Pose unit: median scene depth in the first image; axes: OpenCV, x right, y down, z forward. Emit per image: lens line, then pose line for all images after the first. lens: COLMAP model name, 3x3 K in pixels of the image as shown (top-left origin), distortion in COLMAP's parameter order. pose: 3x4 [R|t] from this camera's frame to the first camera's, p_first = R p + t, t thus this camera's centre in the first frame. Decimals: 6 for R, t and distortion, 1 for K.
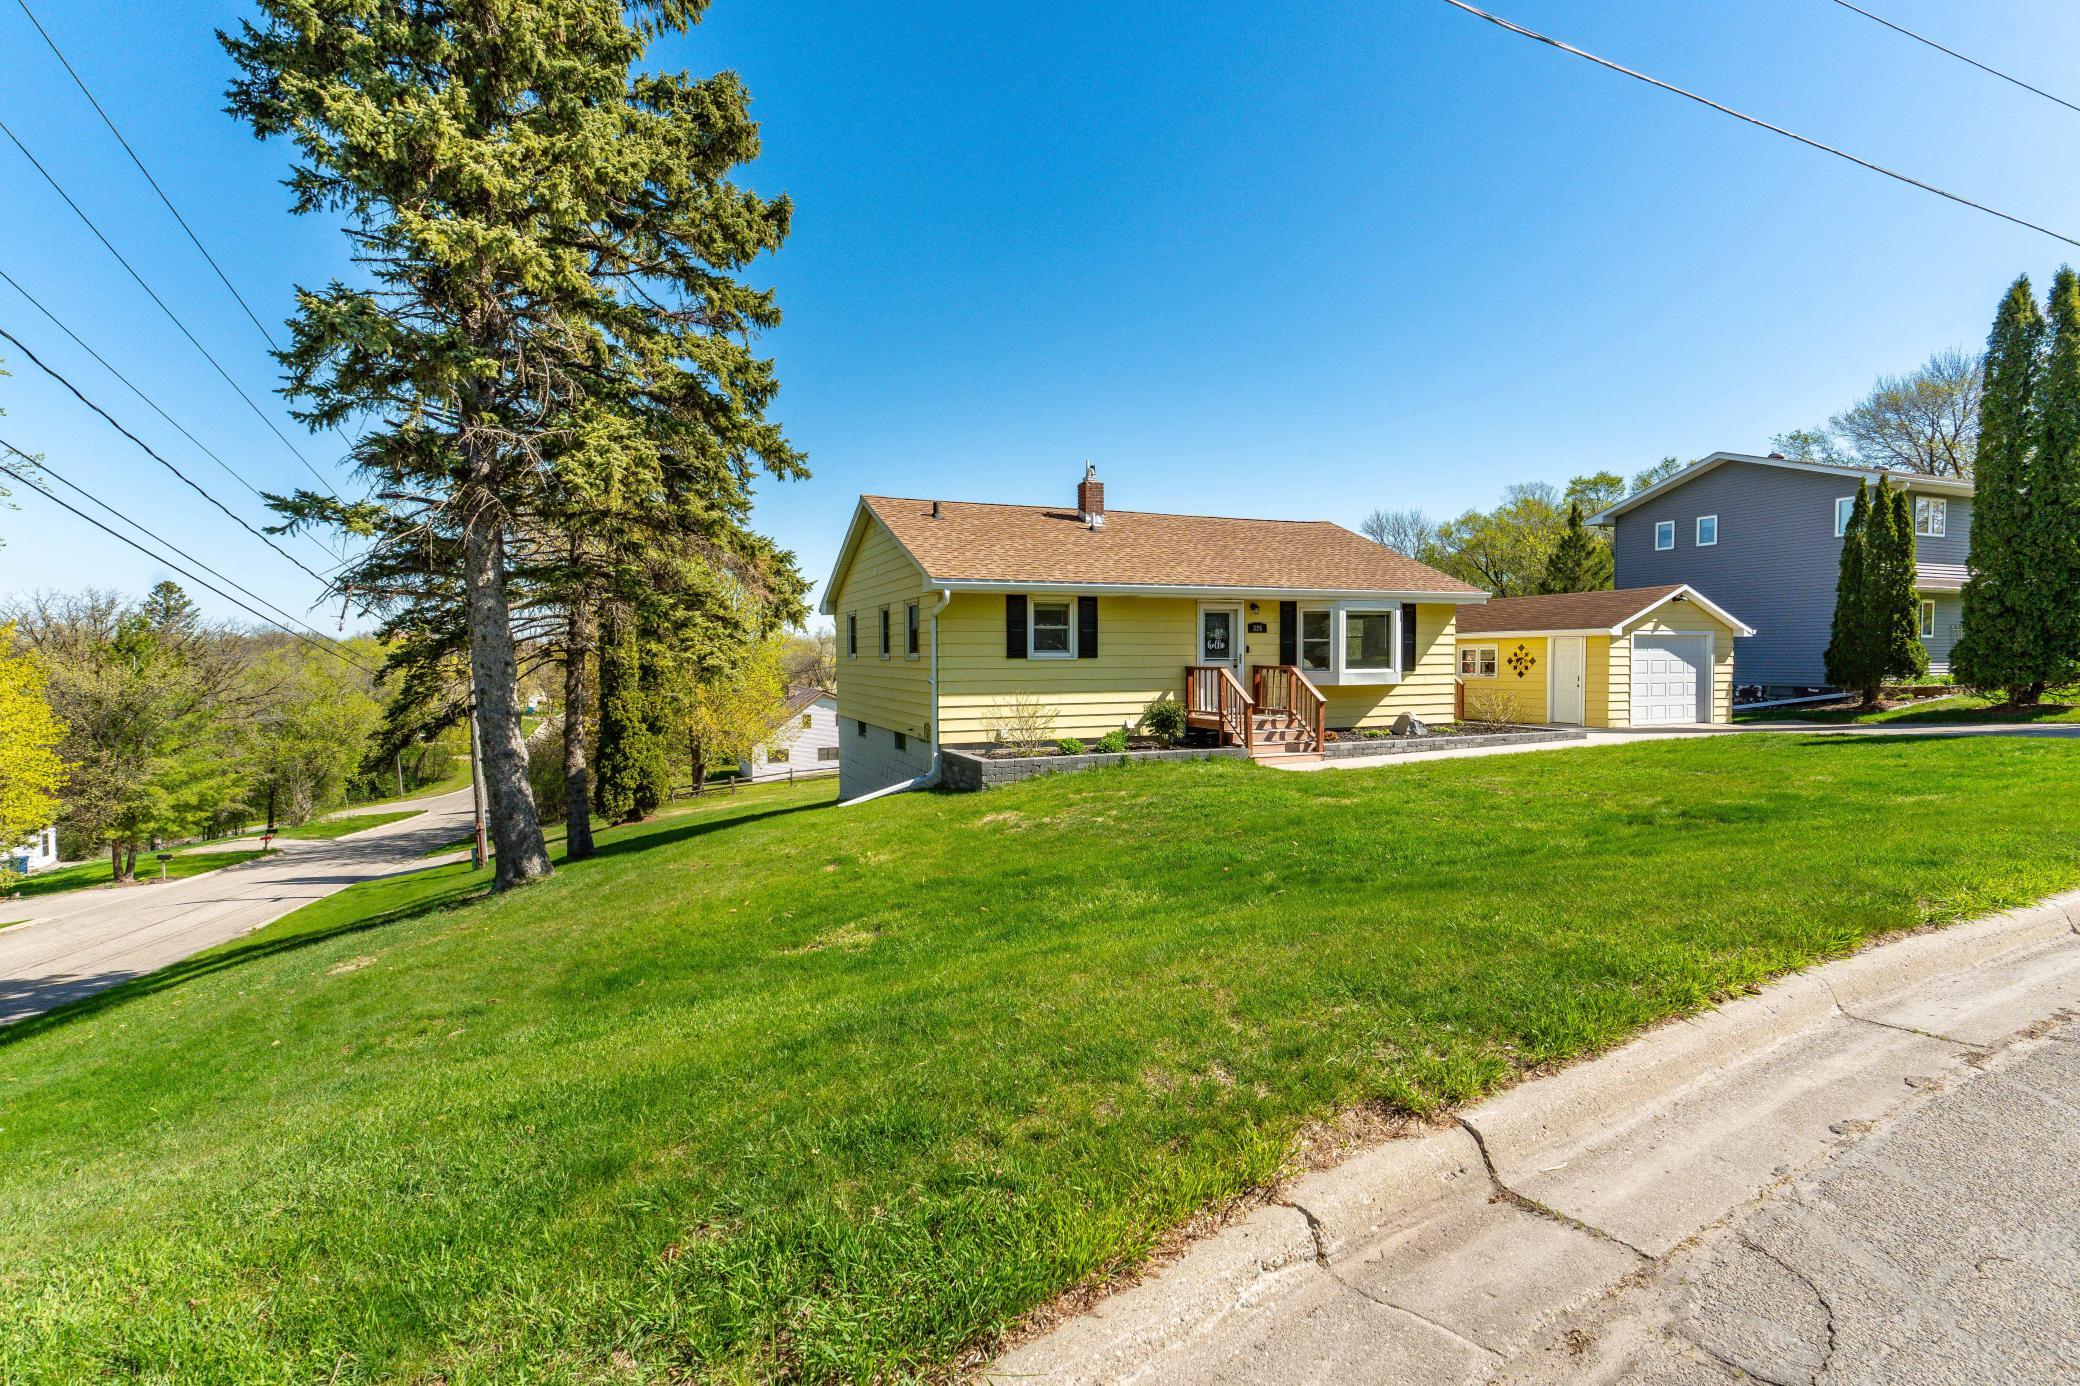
lens RADIAL K [[964.4, 0, 1035.9], [0, 964.4, 693.8], [0, 0, 1]] dist [-0.002815, 0.000388]
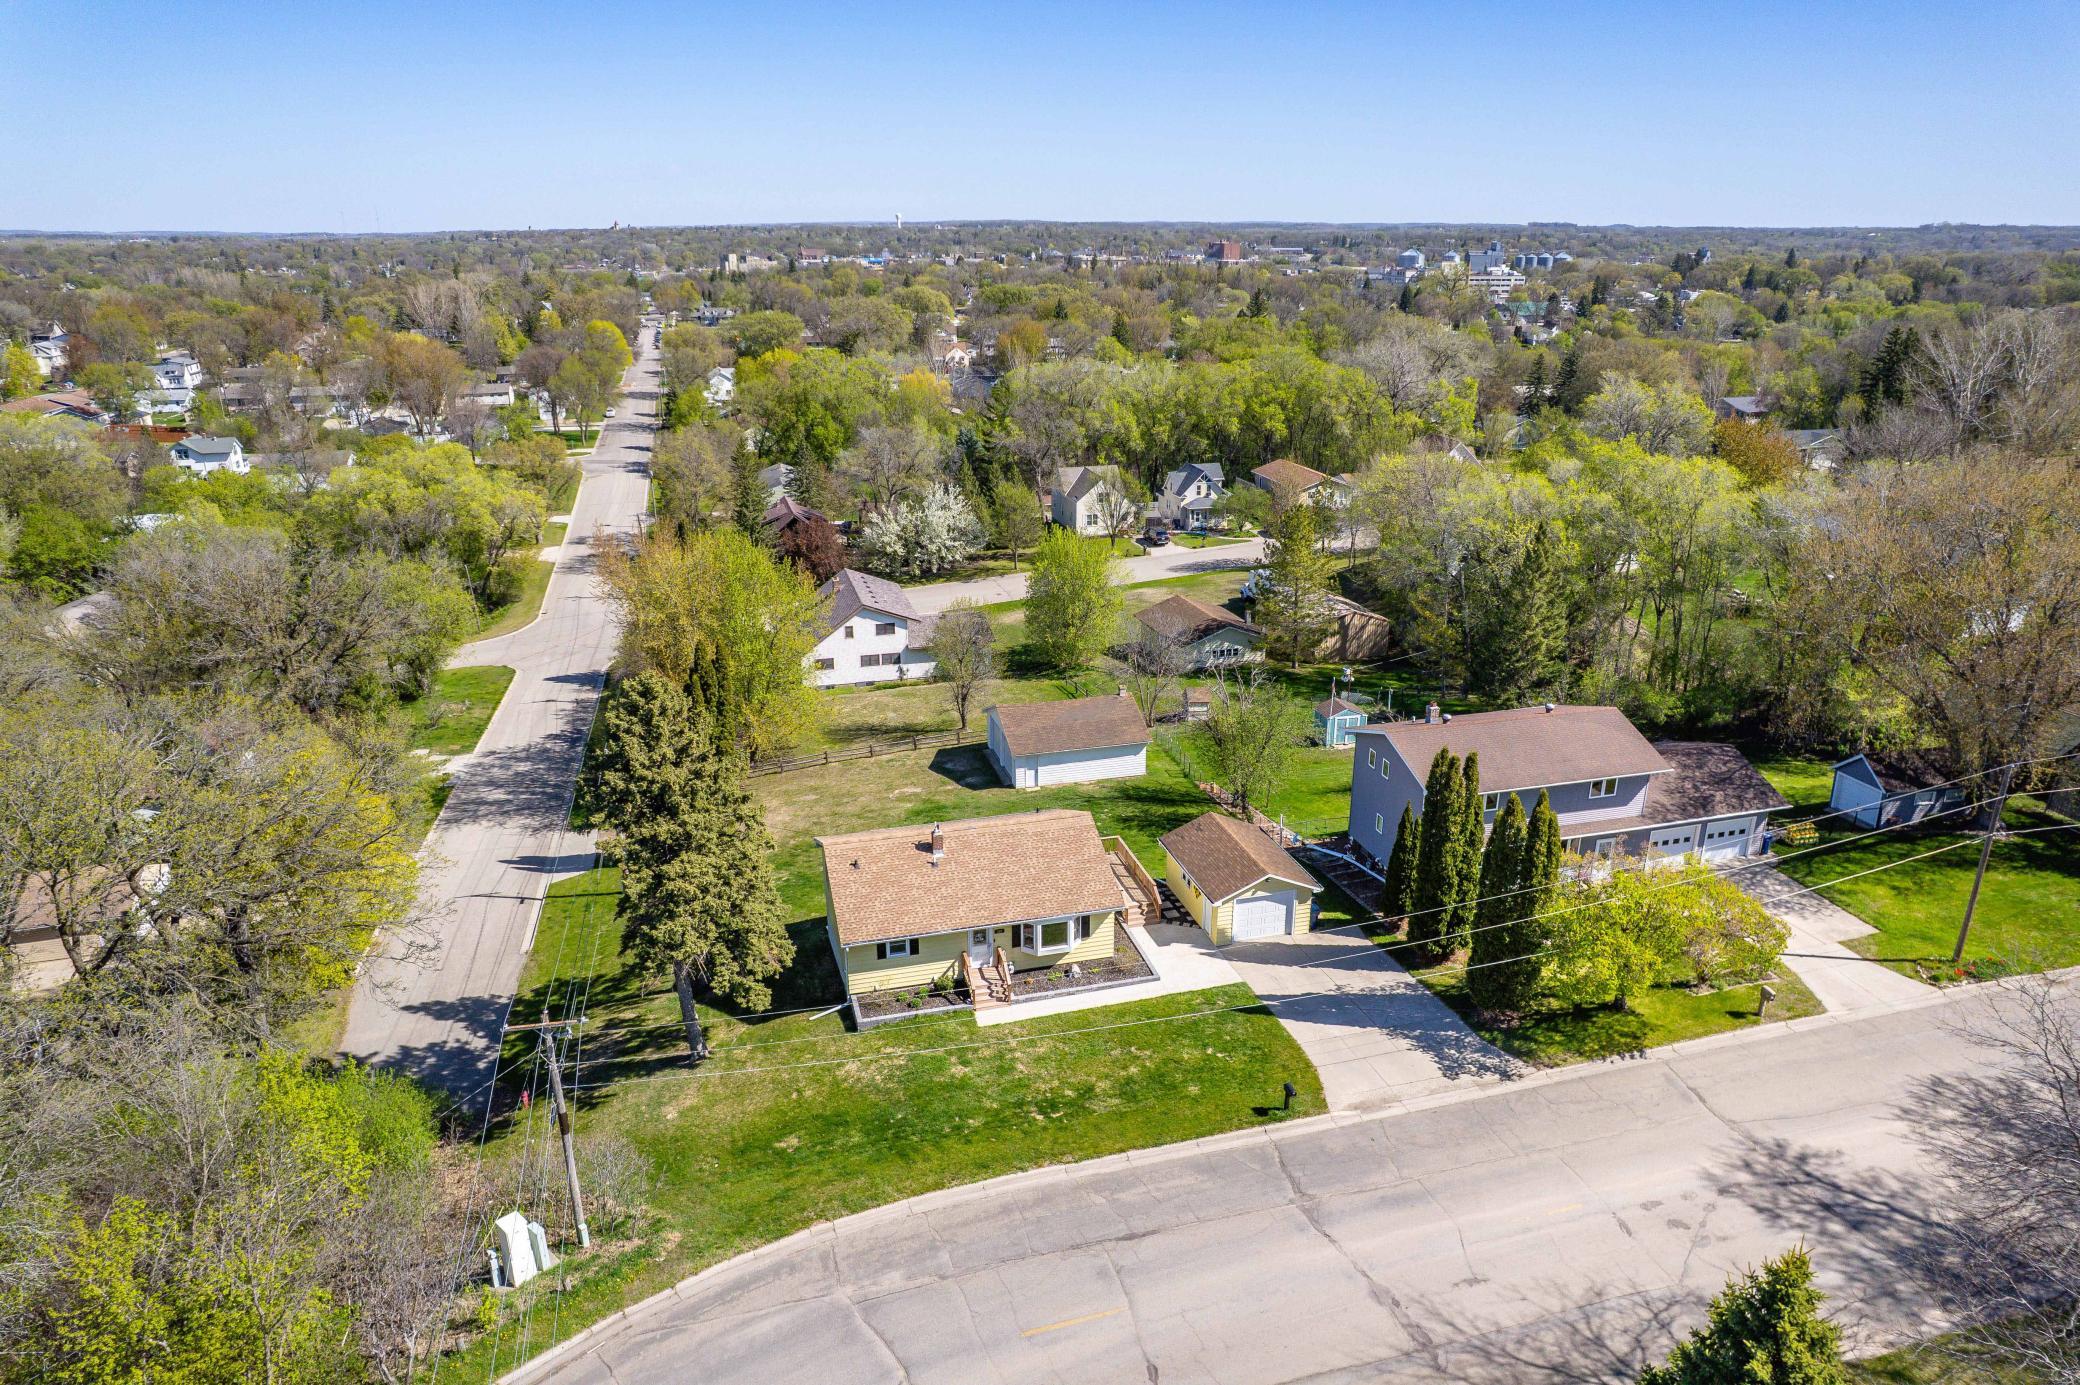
lens RADIAL K [[1343.5, 0, 1046.6], [0, 1343.5, 670.0], [0, 0, 1]] dist [-0.054954, 0.043637]
pose [[0.992033, 0.045680, -0.117406, 0.546634], [-0.010963, 0.959712, 0.280771, -1.228869], [0.125502, -0.277247, 0.952567, -1.412916]]
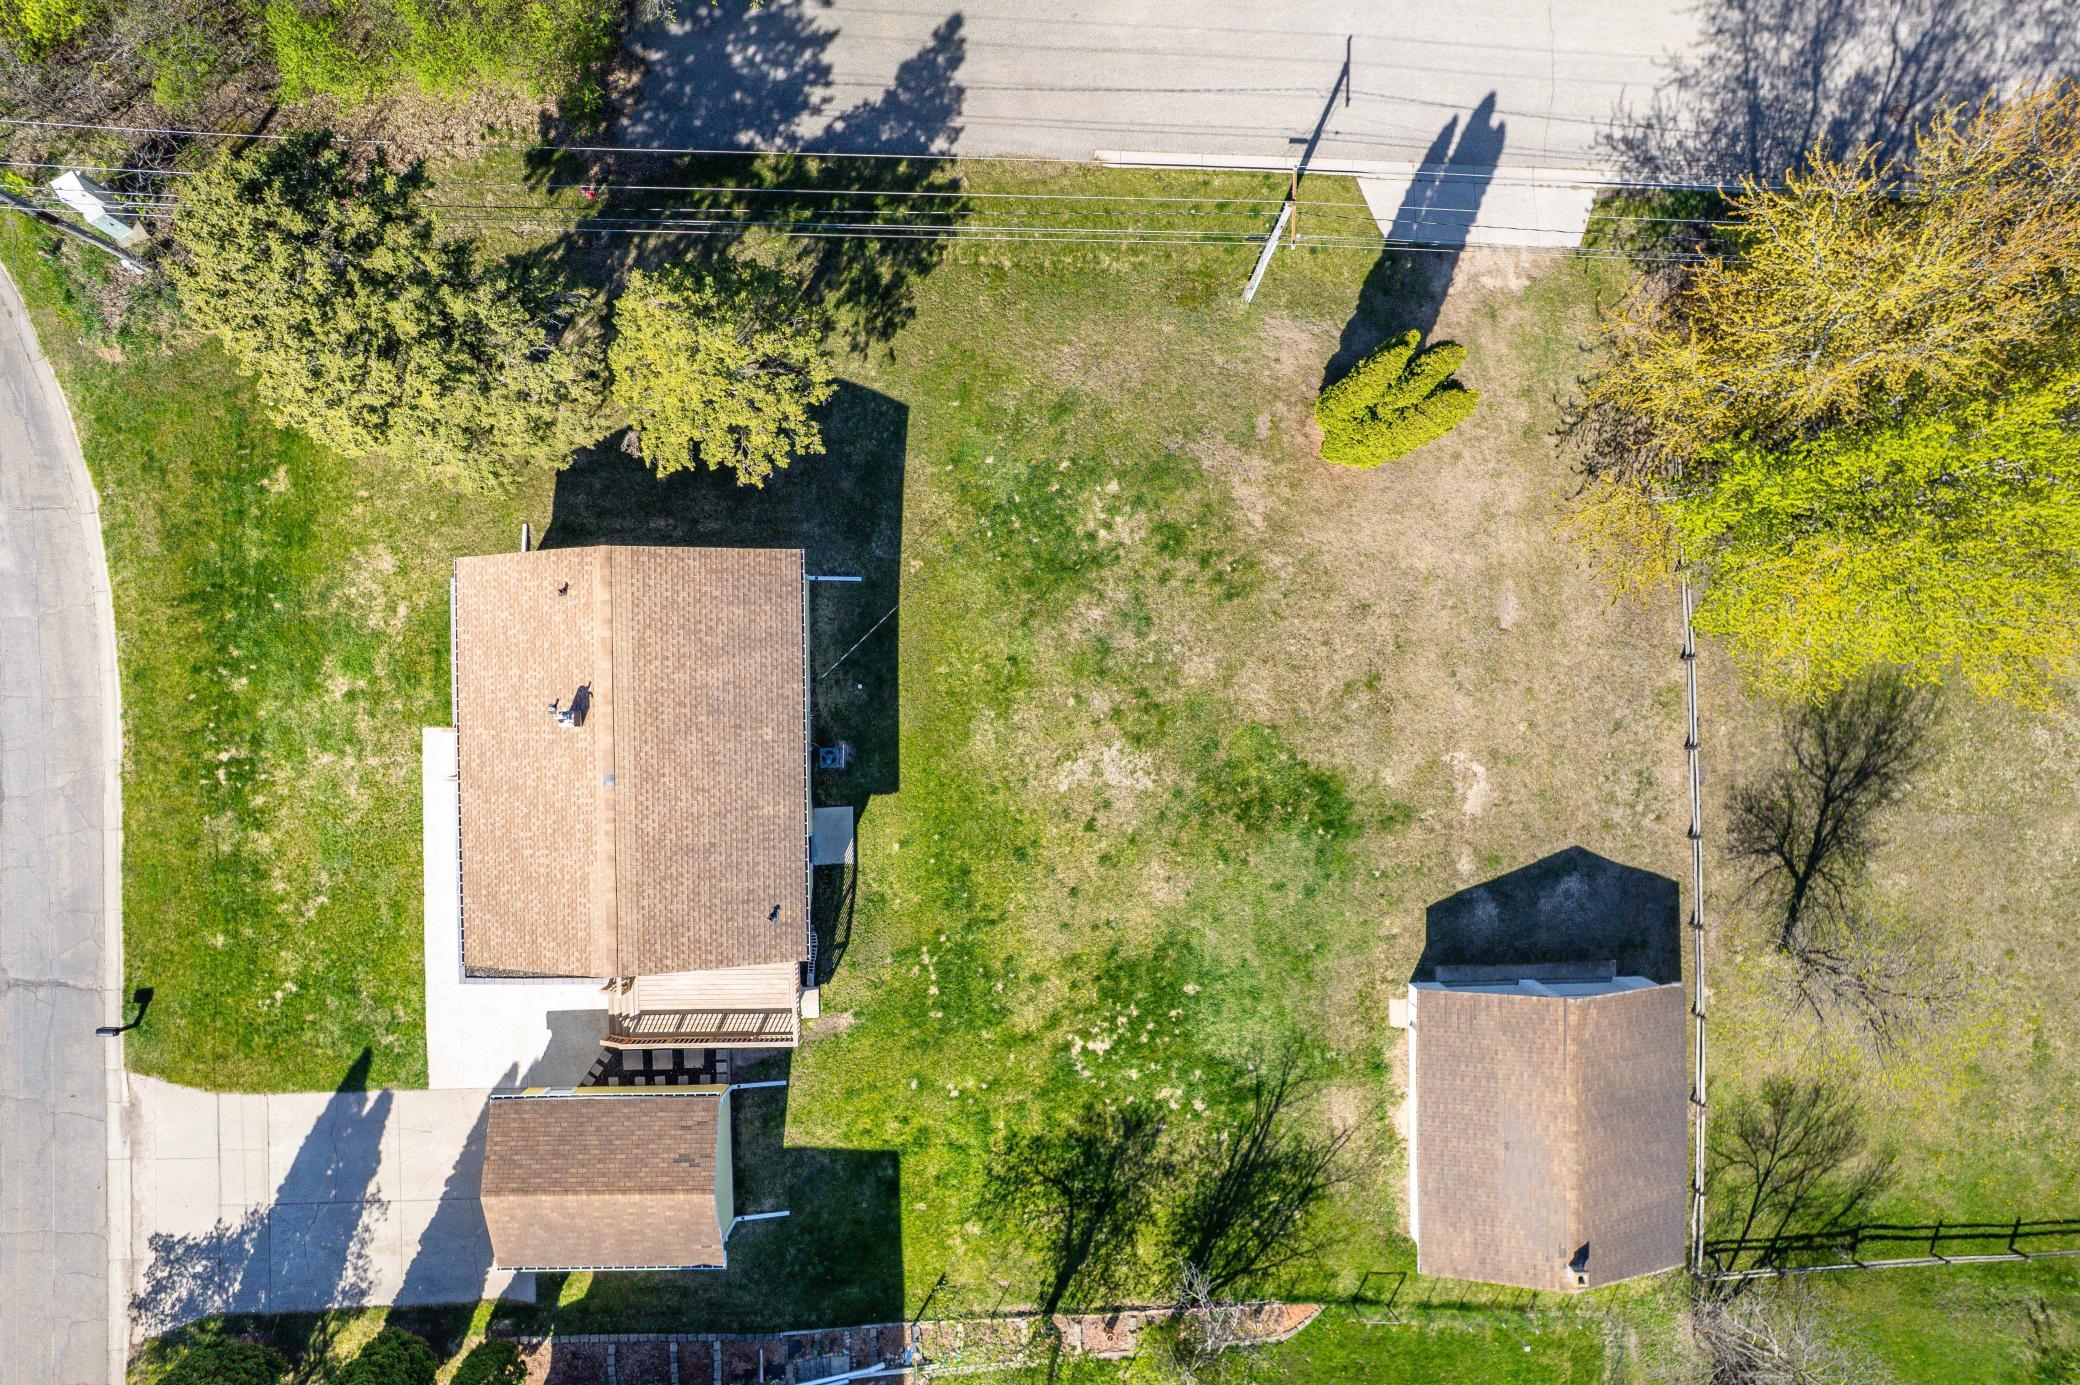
lens RADIAL K [[1343.5, 0, 1055.3], [0, 1343.5, 693.0], [0, 0, 1]] dist [-0.054954, 0.043637]
pose [[-0.363785, 0.931469, 0.005148, -0.204791], [-0.042625, -0.022167, 0.998845, -1.861440], [0.930507, 0.363145, 0.047768, 1.397985]]
